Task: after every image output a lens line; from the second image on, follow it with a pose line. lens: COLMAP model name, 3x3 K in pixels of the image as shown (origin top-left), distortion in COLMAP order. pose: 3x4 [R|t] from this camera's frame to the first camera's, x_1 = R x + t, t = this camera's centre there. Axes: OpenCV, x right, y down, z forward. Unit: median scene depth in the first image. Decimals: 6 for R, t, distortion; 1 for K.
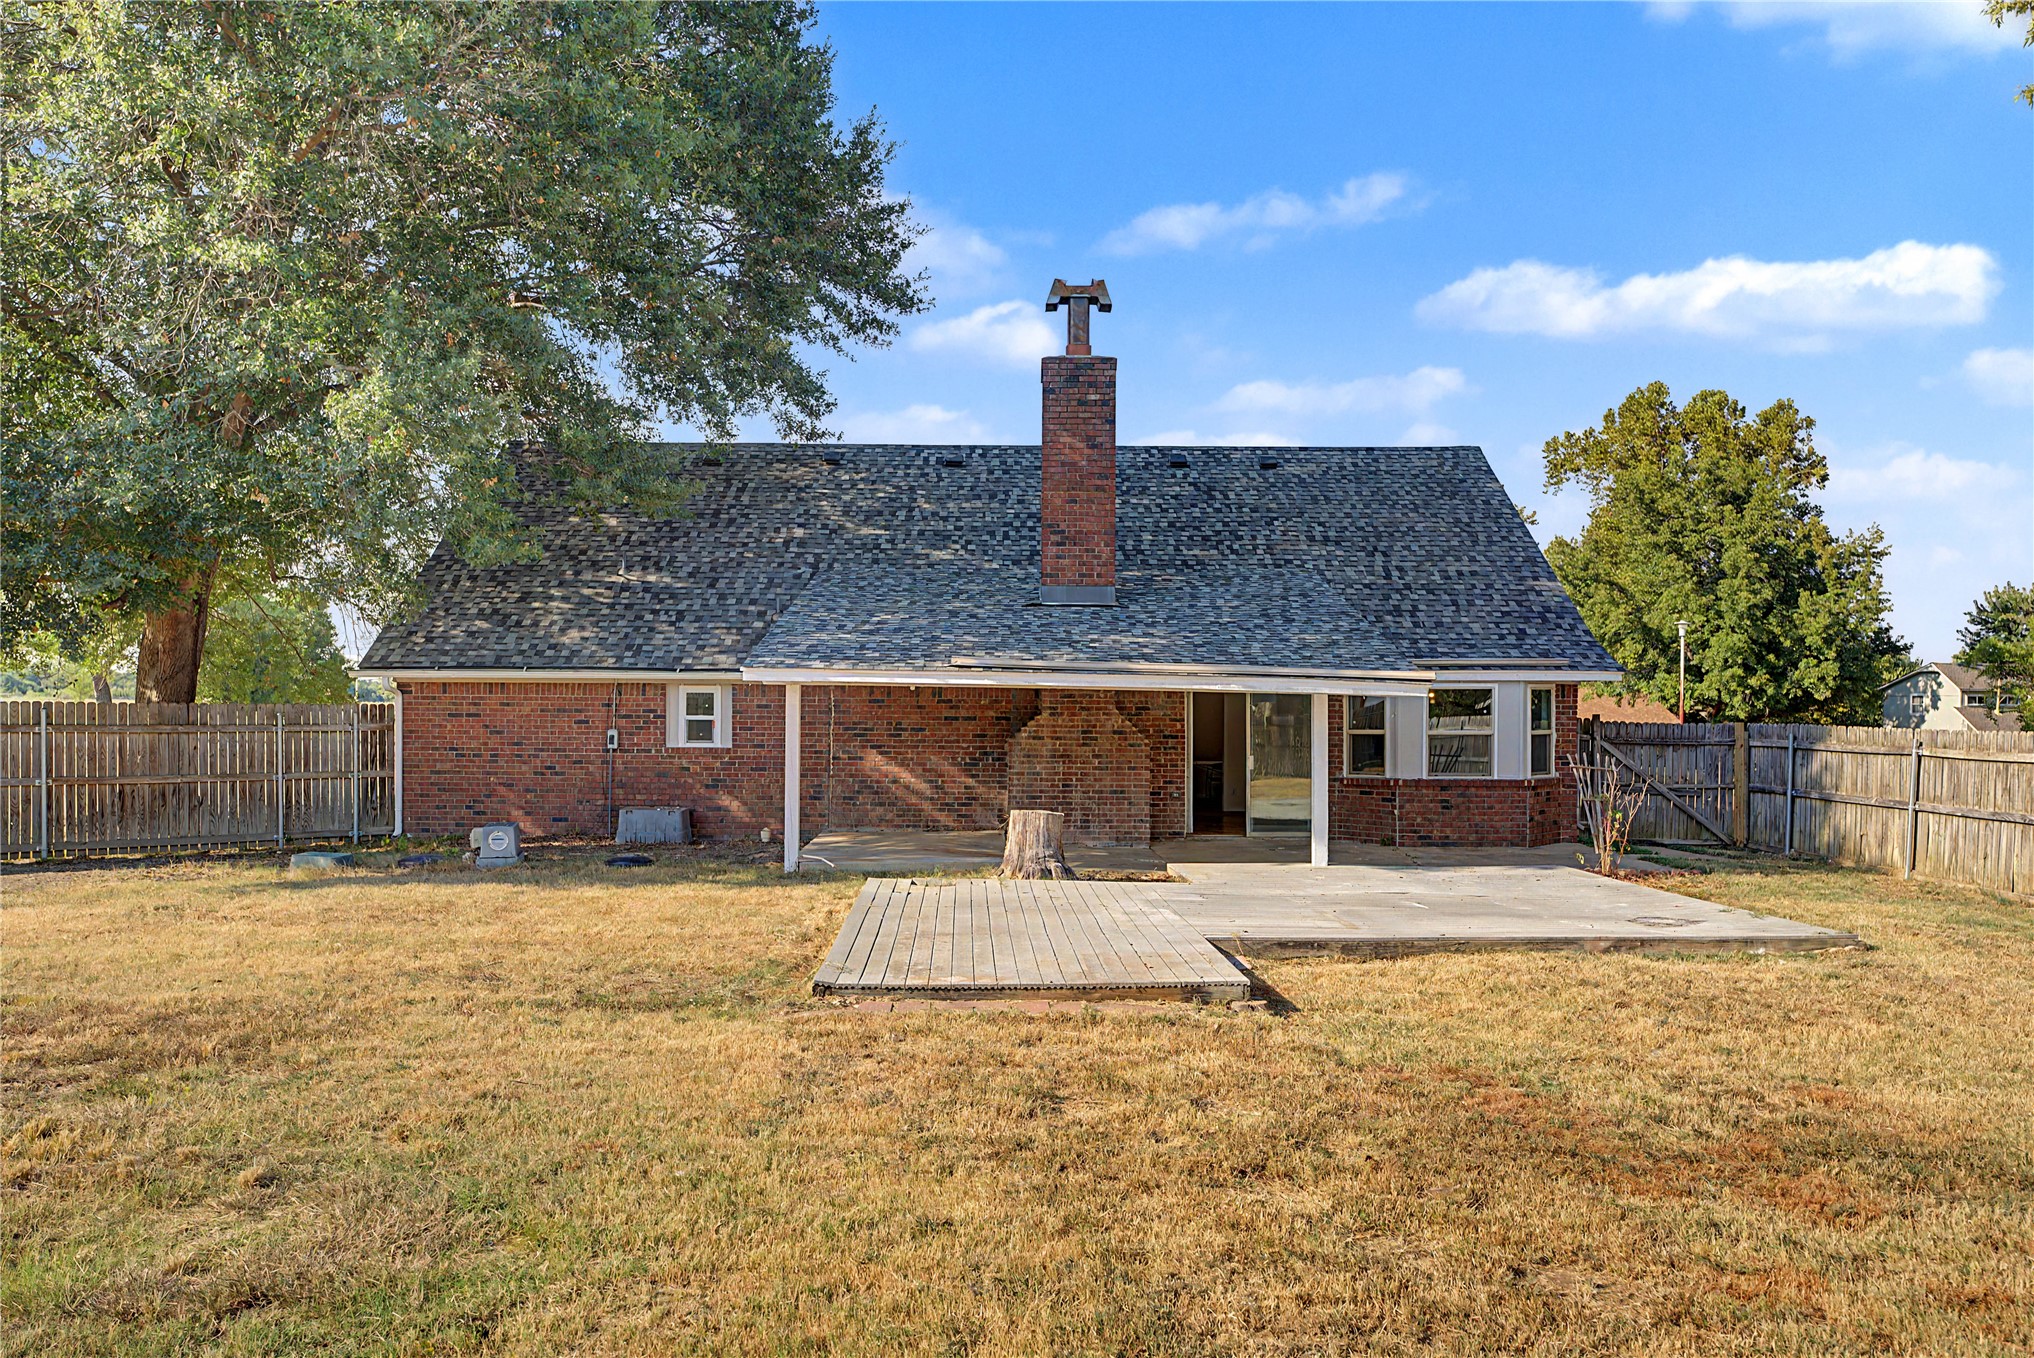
lens RADIAL K [[1370.4, 0, 1016.3], [0, 1370.4, 689.9], [0, 0, 1]] dist [-0.012281, -0.000735]
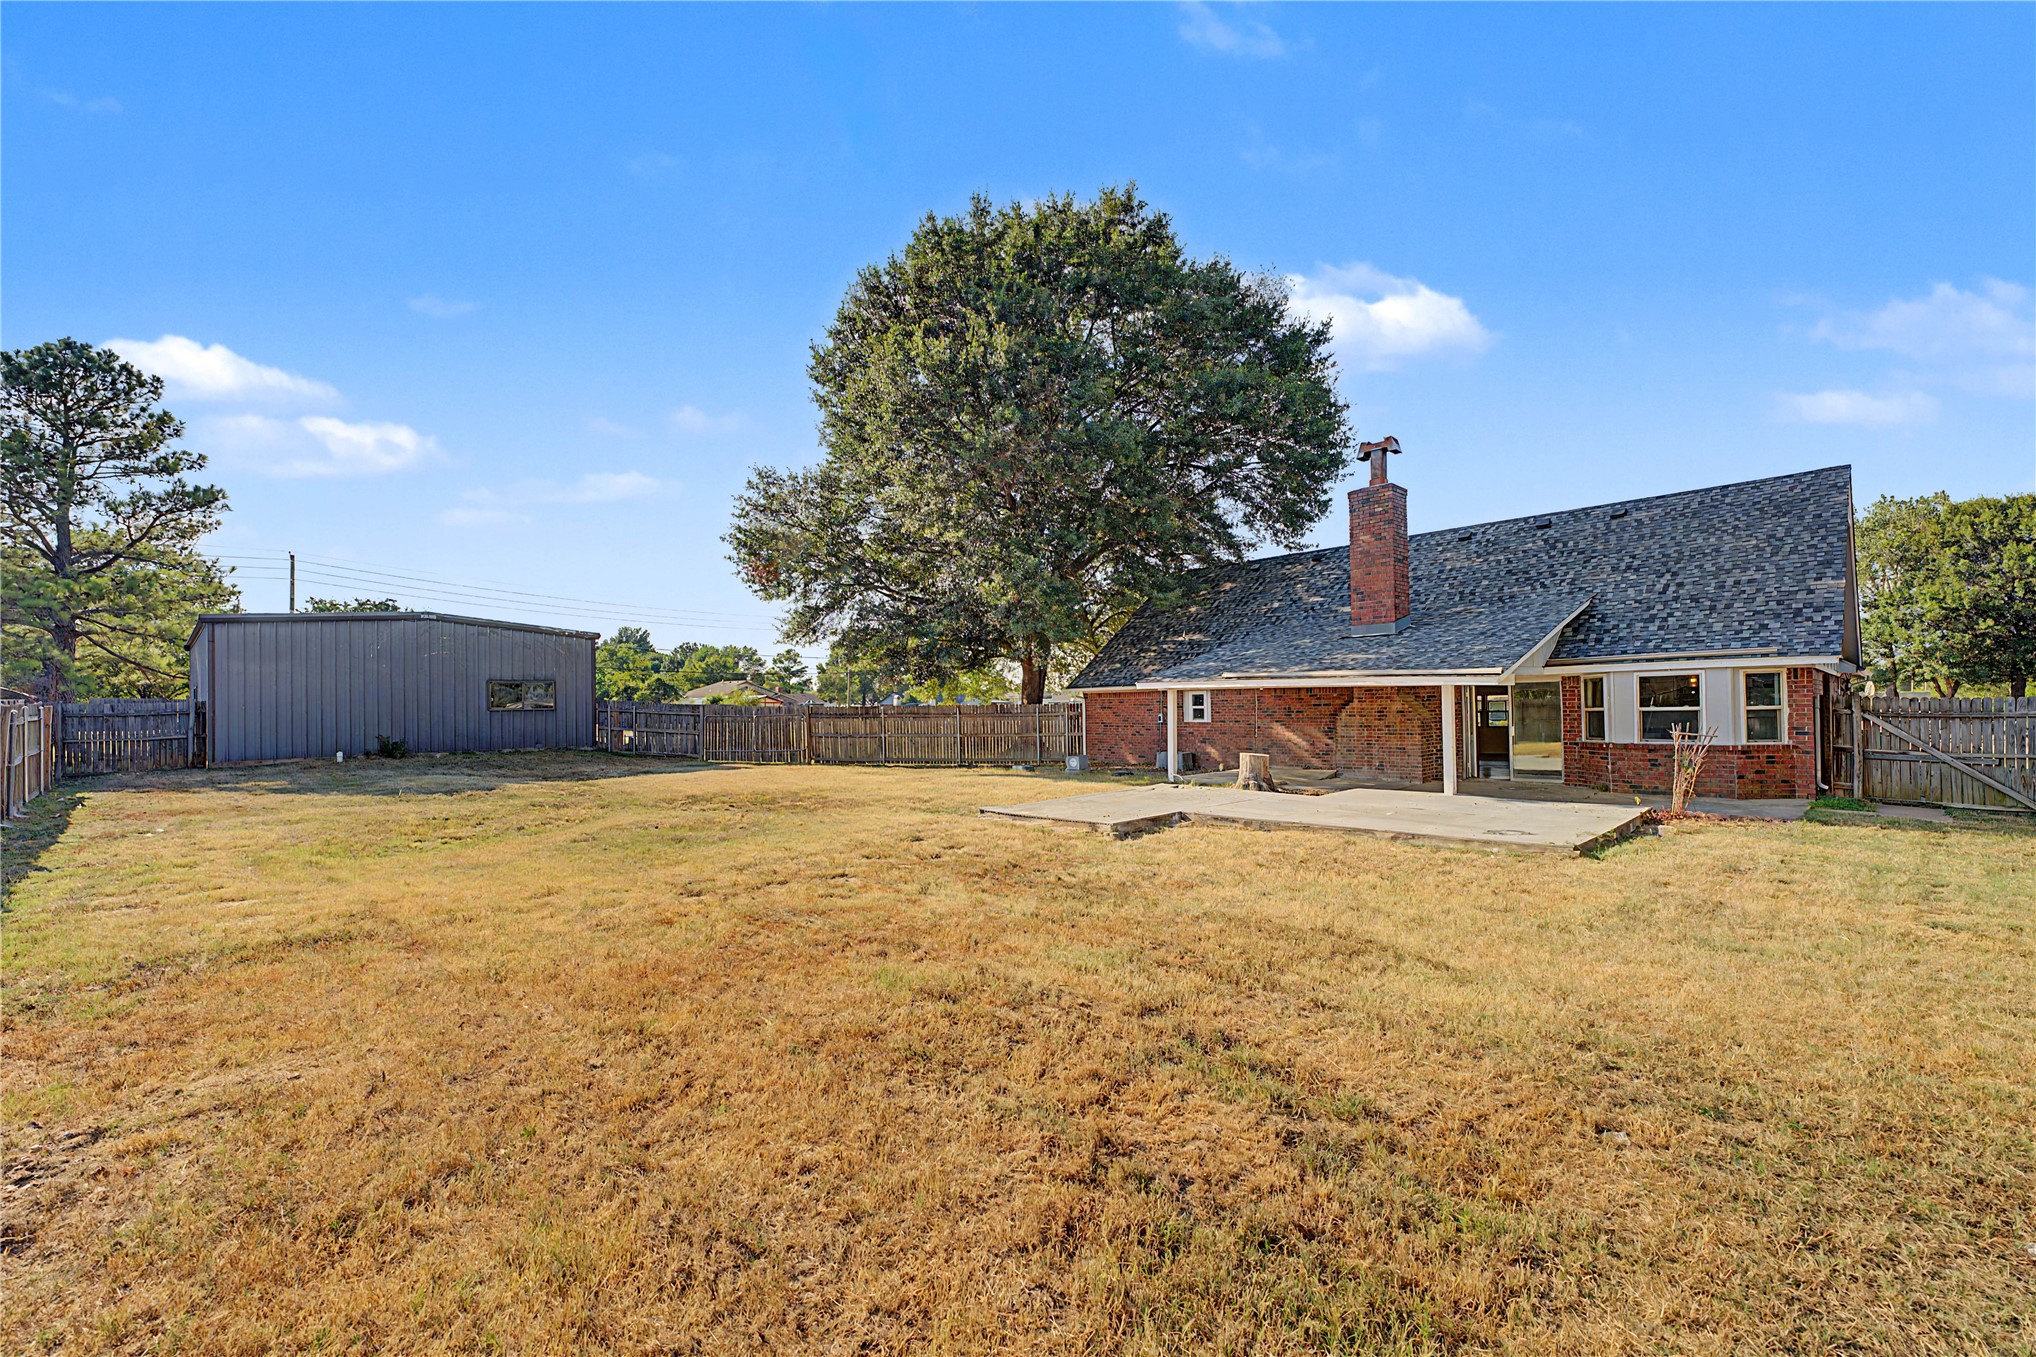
lens RADIAL K [[826.0, 0, 1016.7], [0, 826.0, 686.6], [0, 0, 1]] dist [0.000449, -0.000428]
pose [[0.677469, -0.034925, -0.734722, 0.477860], [0.027762, 0.999374, -0.021907, 0.009655], [0.735028, -0.005556, 0.678014, -0.001239]]
